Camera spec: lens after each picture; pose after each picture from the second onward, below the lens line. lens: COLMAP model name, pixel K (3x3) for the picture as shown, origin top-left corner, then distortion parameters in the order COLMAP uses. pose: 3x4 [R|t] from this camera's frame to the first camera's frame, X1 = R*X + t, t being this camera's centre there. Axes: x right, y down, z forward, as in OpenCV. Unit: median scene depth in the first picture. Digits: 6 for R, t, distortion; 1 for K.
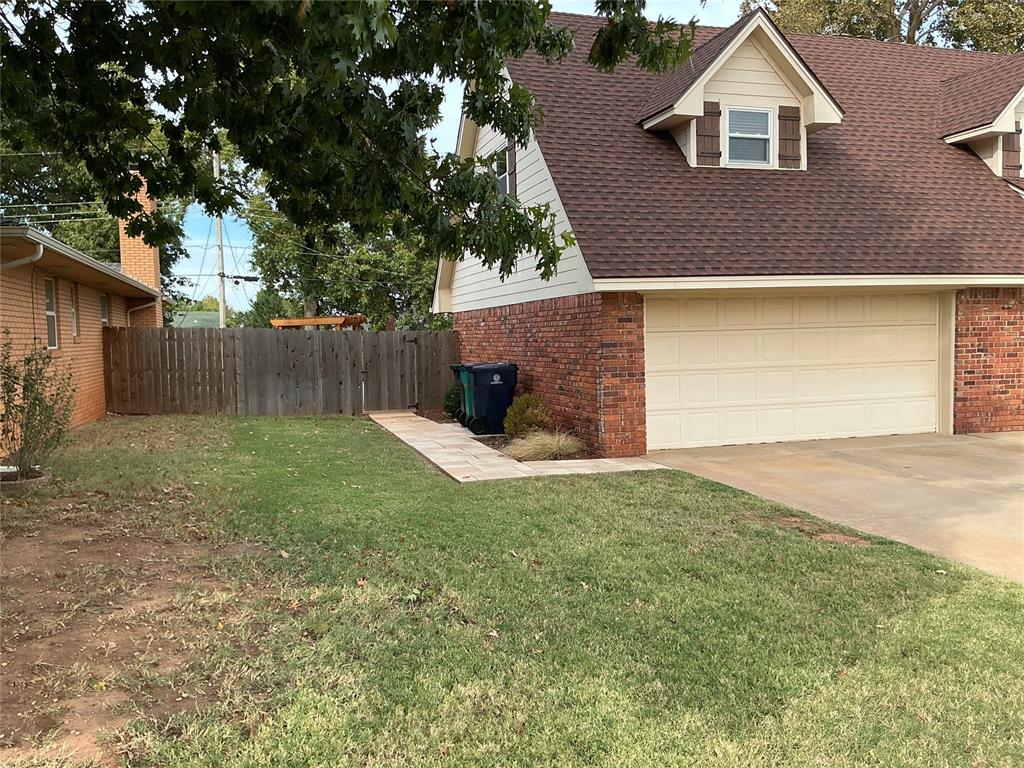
lens RADIAL K [[852.1, 0, 514.8], [0, 852.1, 380.8], [0, 0, 1]] dist [0.154335, -0.294723]
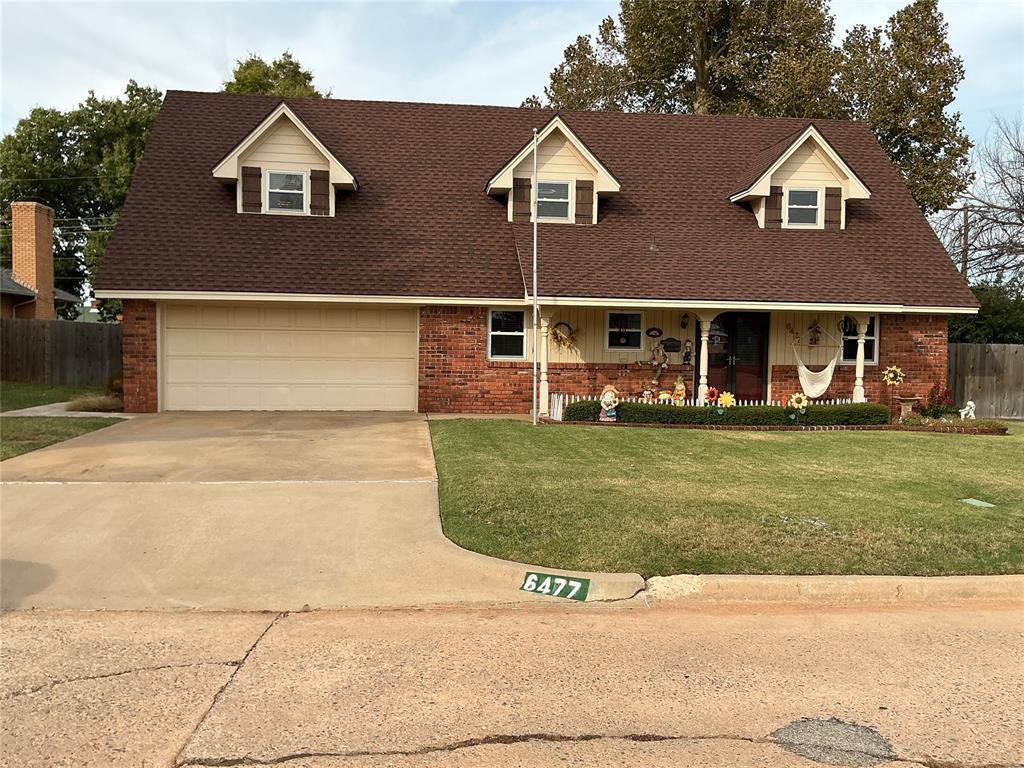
lens RADIAL K [[852.1, 0, 514.8], [0, 852.1, 380.8], [0, 0, 1]] dist [0.154335, -0.294723]
pose [[0.982490, 0.043421, -0.181182, 0.930318], [-0.045065, 0.998972, -0.004965, 0.011841], [0.180781, 0.013043, 0.983437, -0.305806]]
